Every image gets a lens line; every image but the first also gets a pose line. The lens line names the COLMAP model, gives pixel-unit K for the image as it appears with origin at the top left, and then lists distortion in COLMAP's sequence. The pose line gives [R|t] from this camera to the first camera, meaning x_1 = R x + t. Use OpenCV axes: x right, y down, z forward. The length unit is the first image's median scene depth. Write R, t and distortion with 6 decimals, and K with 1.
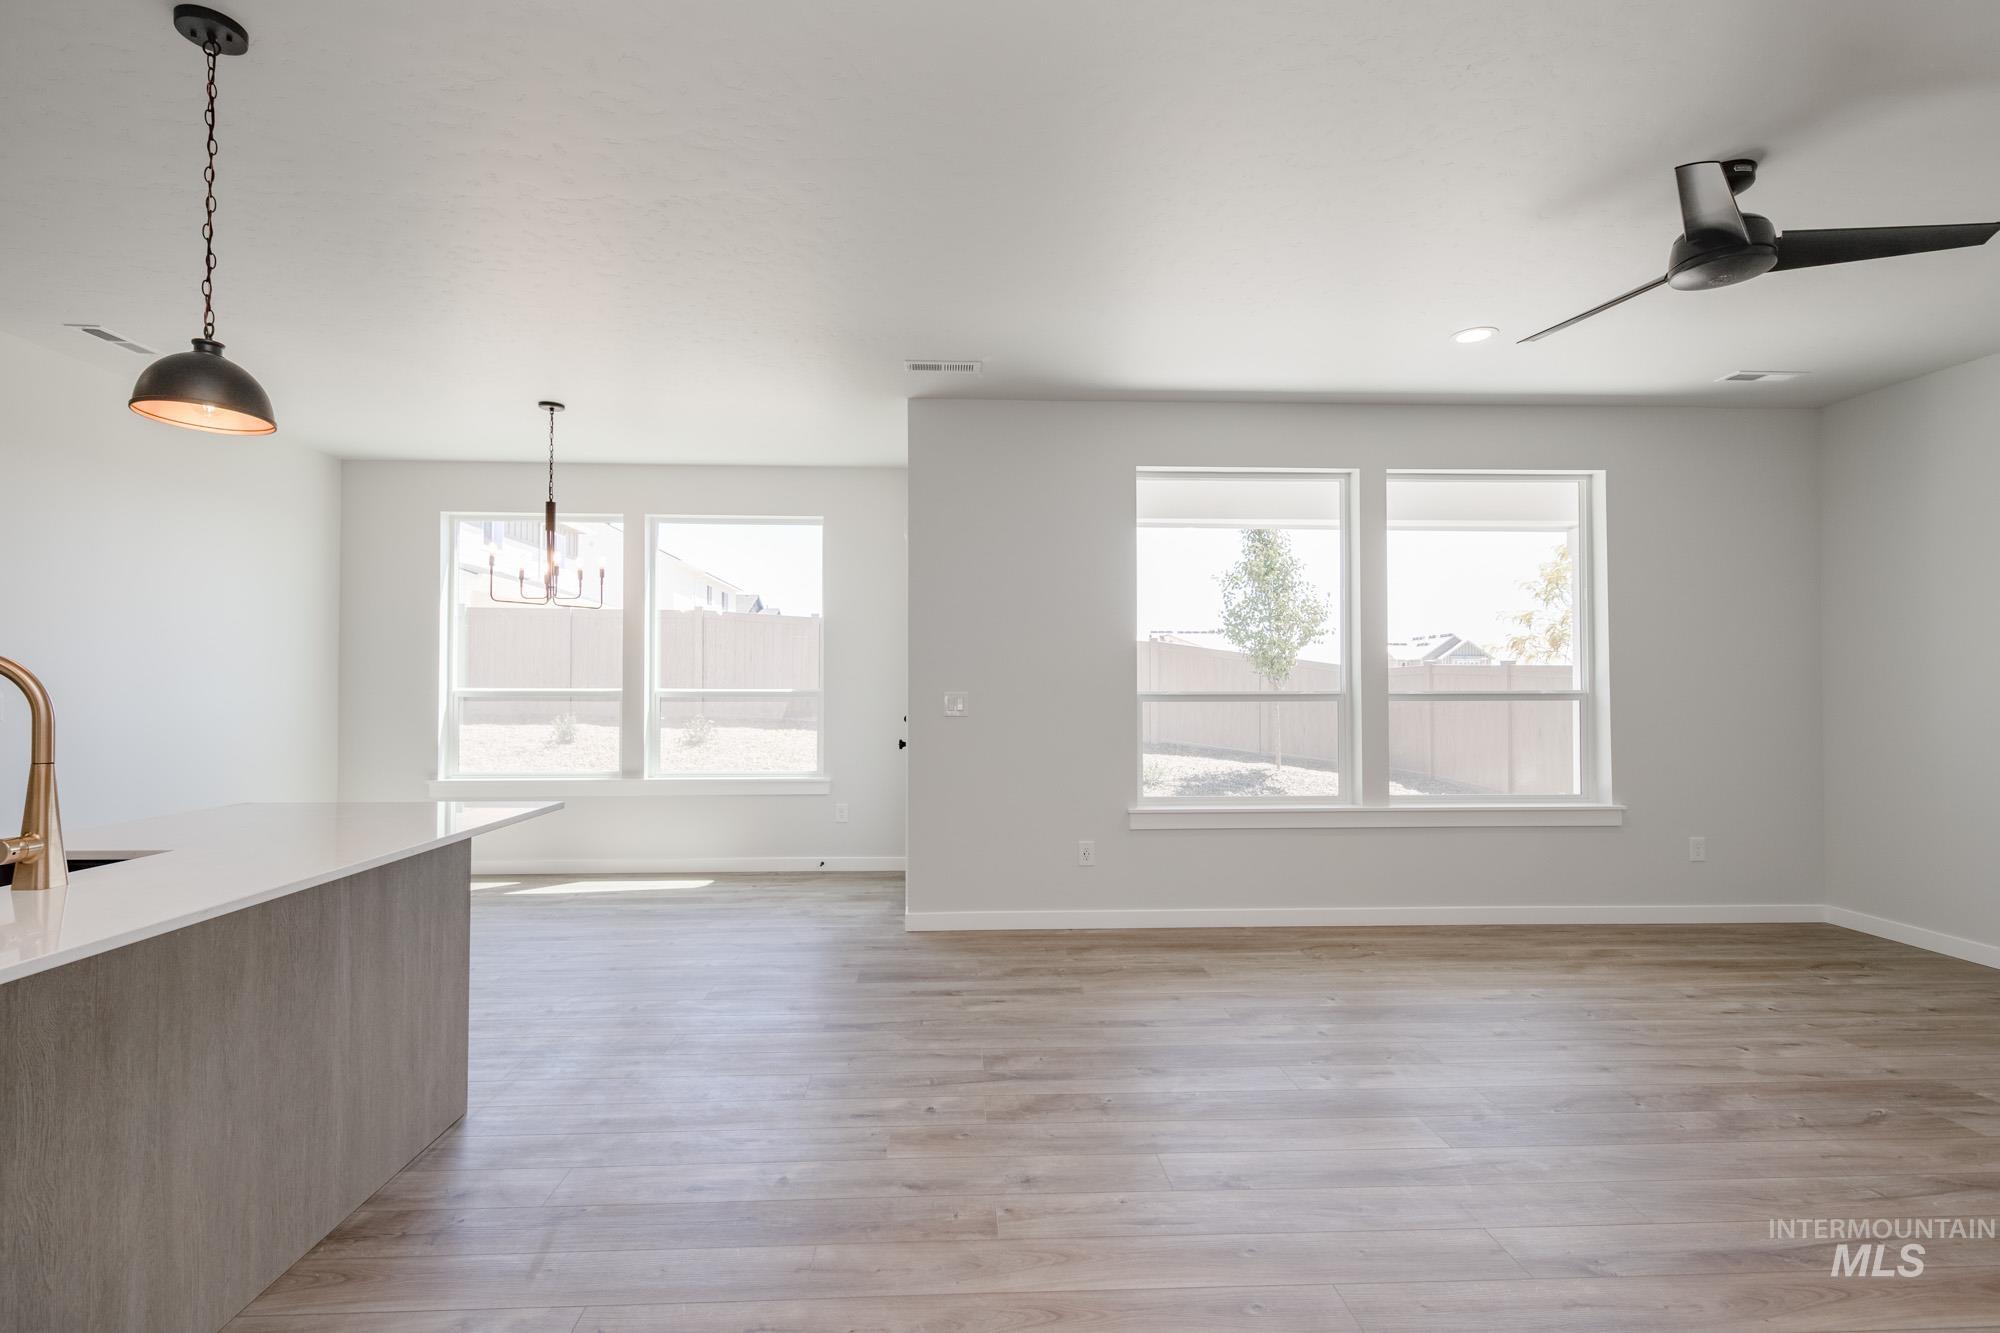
lens RADIAL K [[904.8, 0, 977.0], [0, 904.8, 681.0], [0, 0, 1]] dist [0.012292, -0.005500]
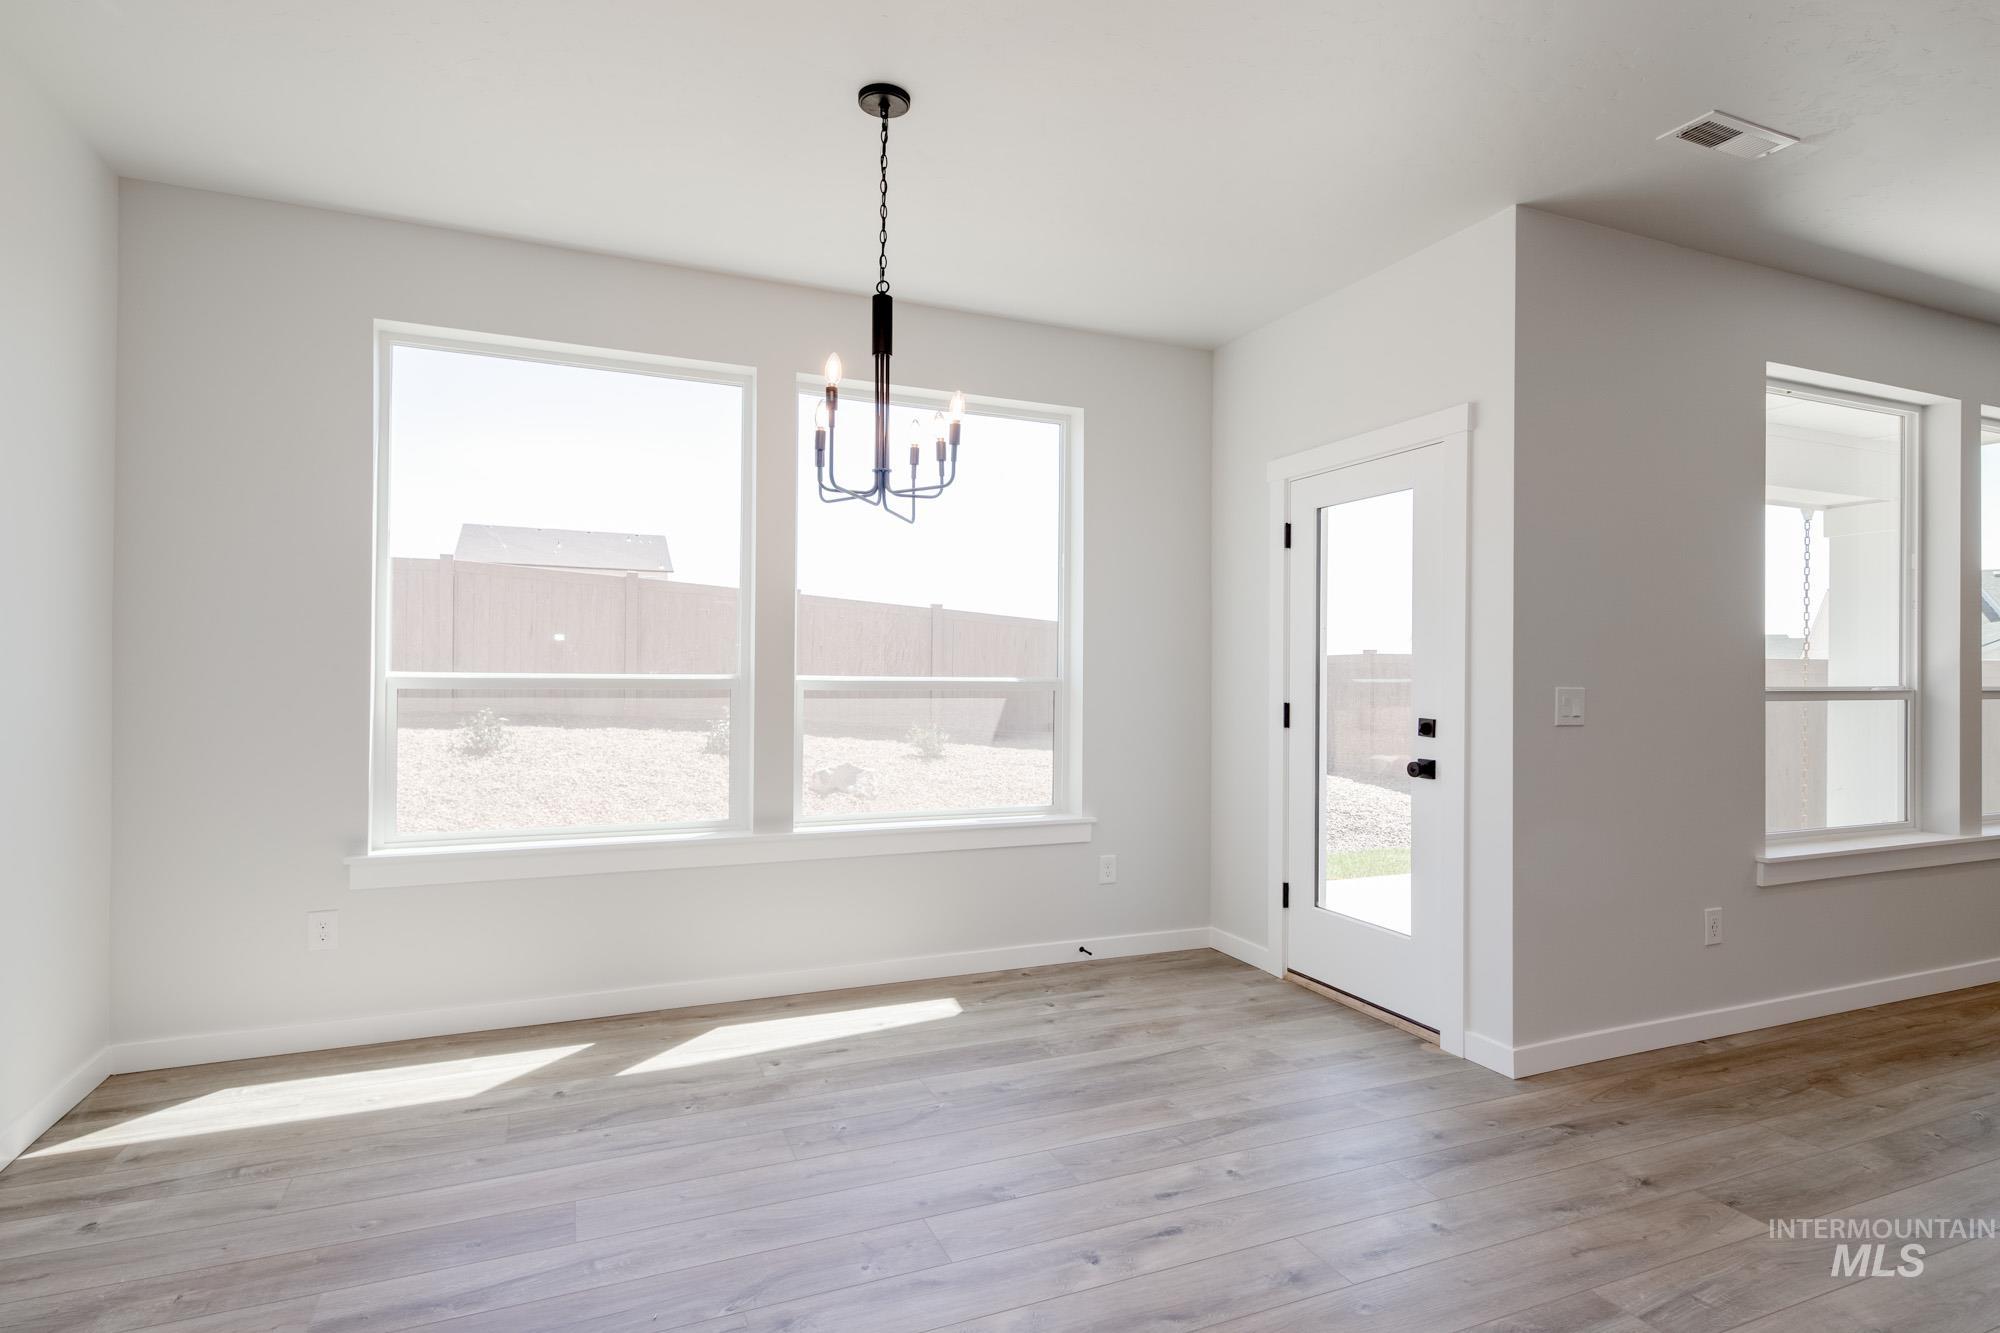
lens RADIAL K [[983.9, 0, 1037.5], [0, 983.9, 669.5], [0, 0, 1]] dist [0.045618, 0.001010]
pose [[0.929408, 0.009805, 0.368924, -0.456812], [-0.011008, 0.999939, 0.001155, 0.003044], [-0.368890, -0.005134, 0.929459, 0.359457]]
